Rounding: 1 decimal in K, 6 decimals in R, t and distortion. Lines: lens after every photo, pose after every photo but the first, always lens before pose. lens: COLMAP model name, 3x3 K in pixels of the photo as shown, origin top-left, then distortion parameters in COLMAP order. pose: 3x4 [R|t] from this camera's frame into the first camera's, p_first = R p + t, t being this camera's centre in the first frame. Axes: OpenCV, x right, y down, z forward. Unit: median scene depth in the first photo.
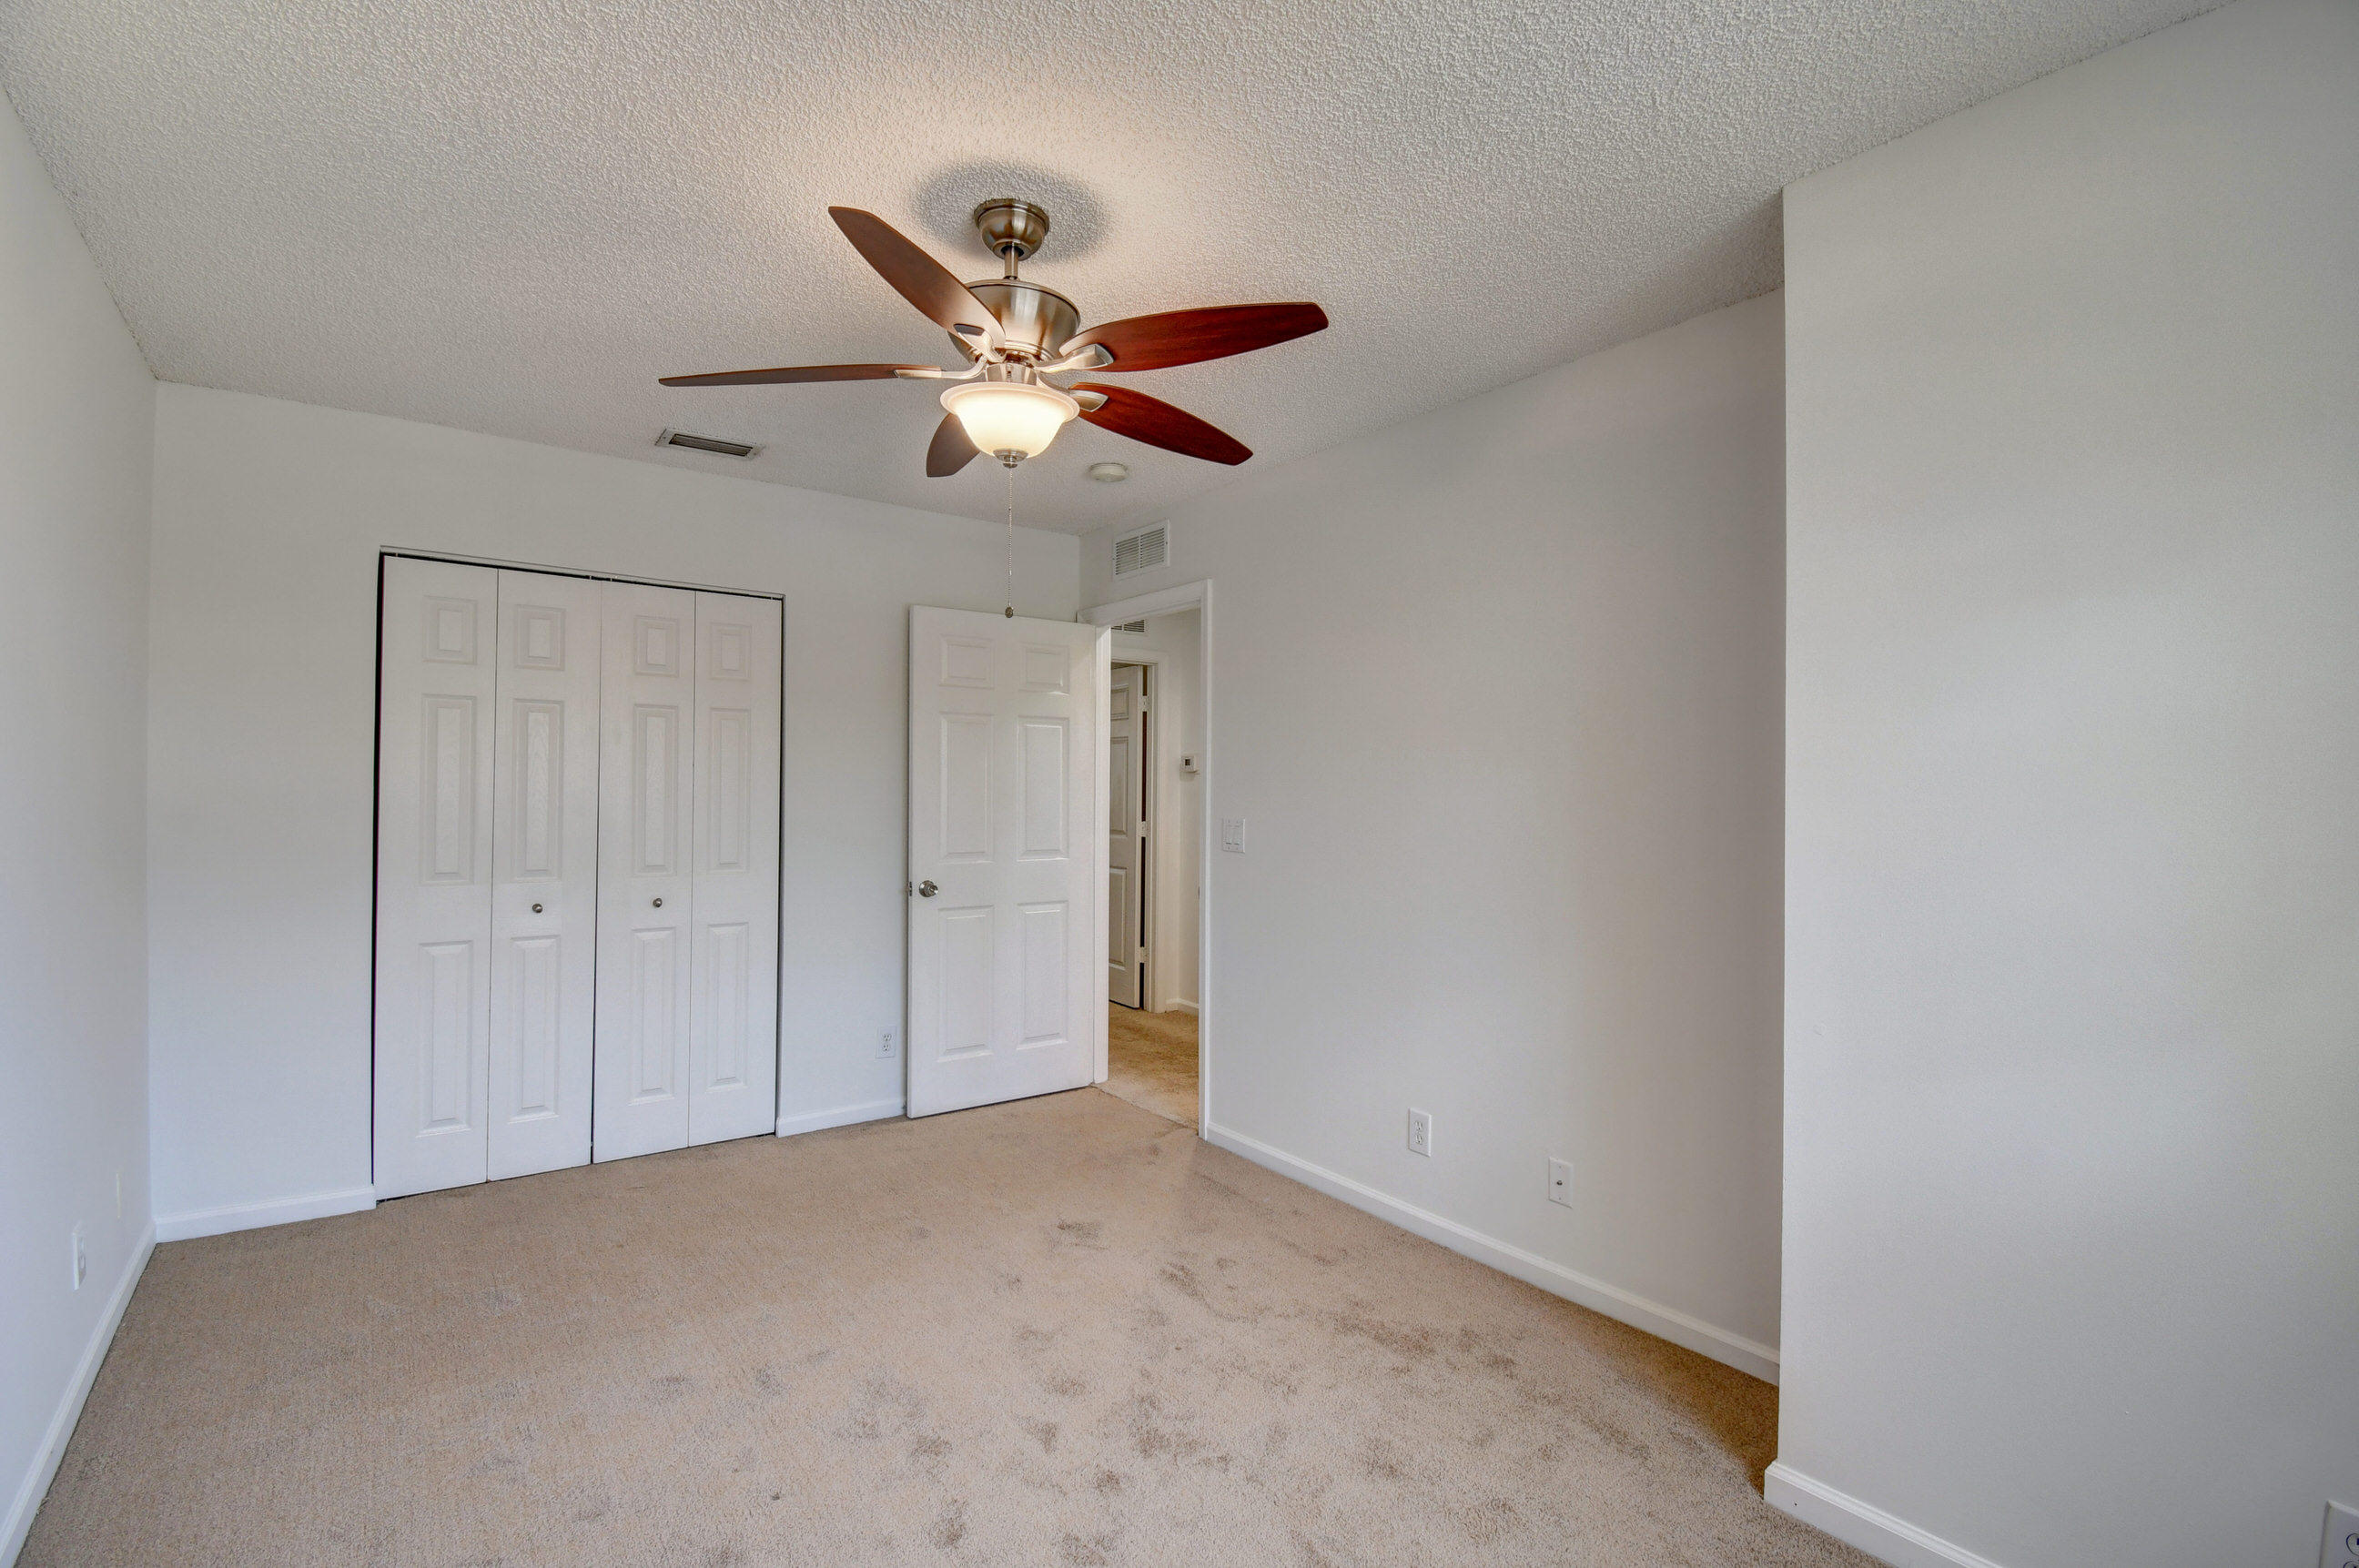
lens RADIAL K [[1052.0, 0, 1166.0], [0, 1052.0, 781.2], [0, 0, 1]] dist [0.011878, -0.020686]
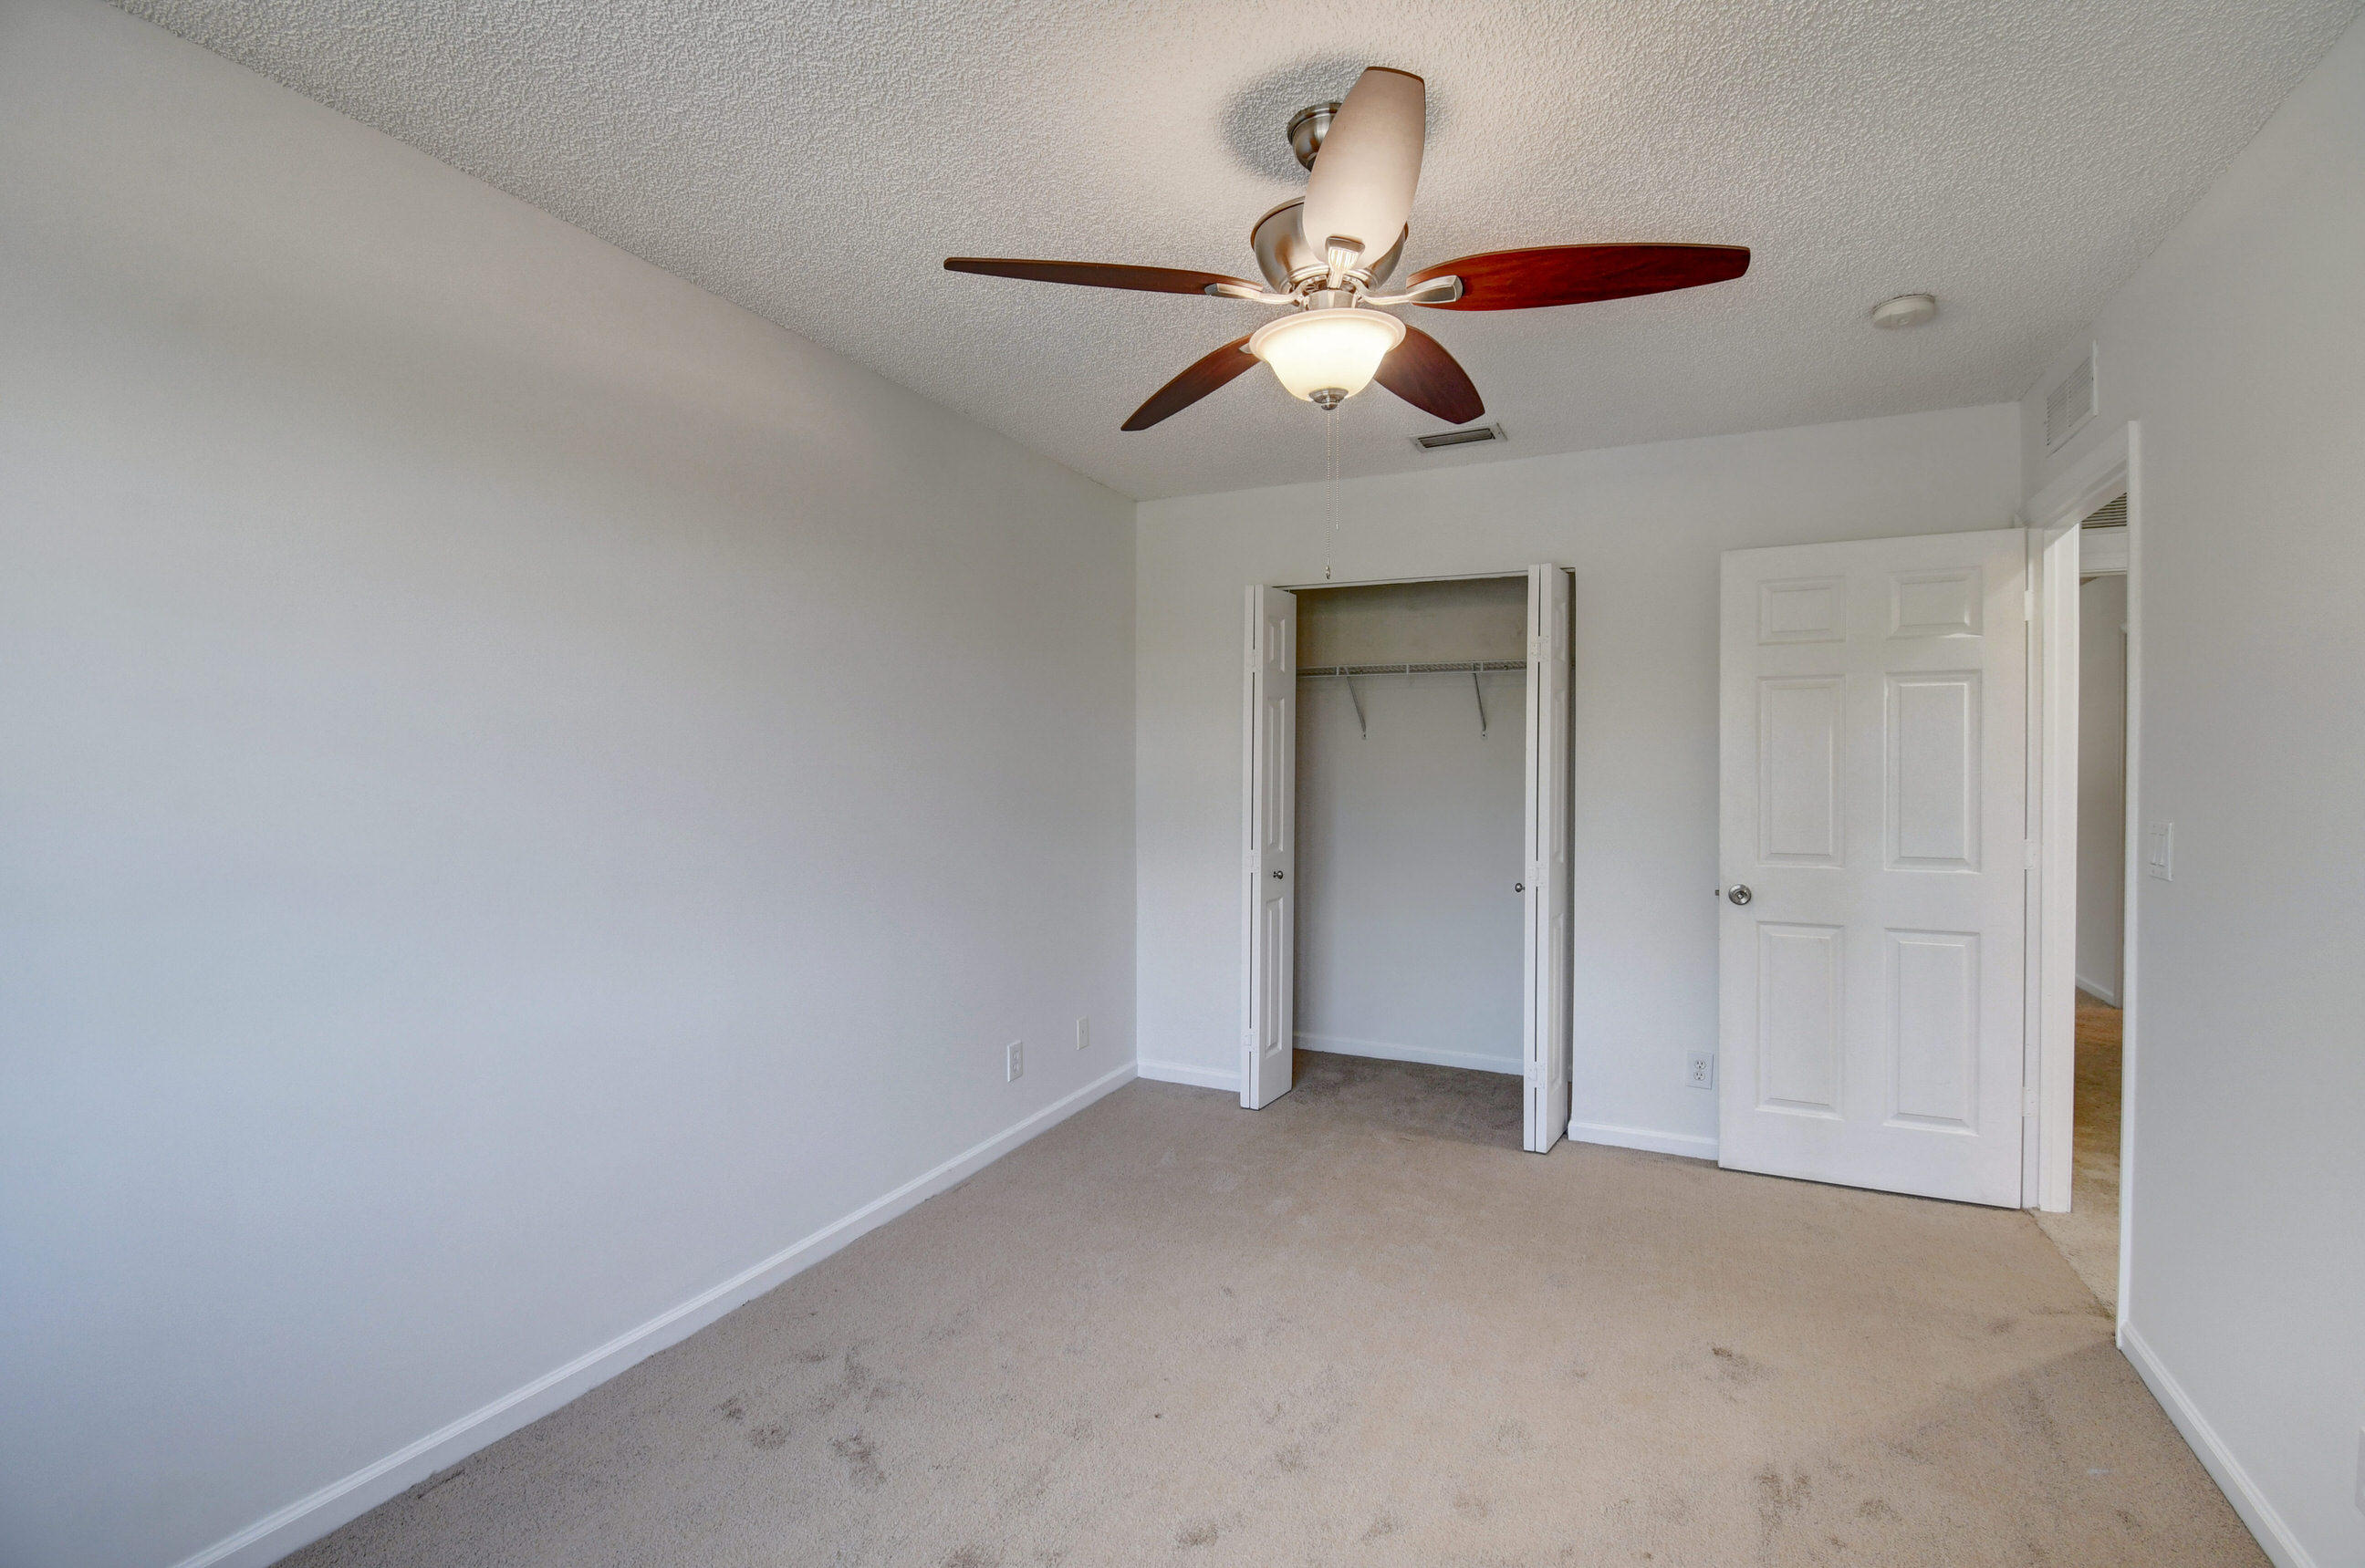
lens RADIAL K [[1054.6, 0, 1180.4], [0, 1054.6, 773.5], [0, 0, 1]] dist [0.011878, -0.020686]
pose [[0.494480, 0.000117, -0.869189, 0.263007], [0.006108, 0.999975, 0.003609, 0.002534], [0.869168, -0.007093, 0.494467, 0.209978]]
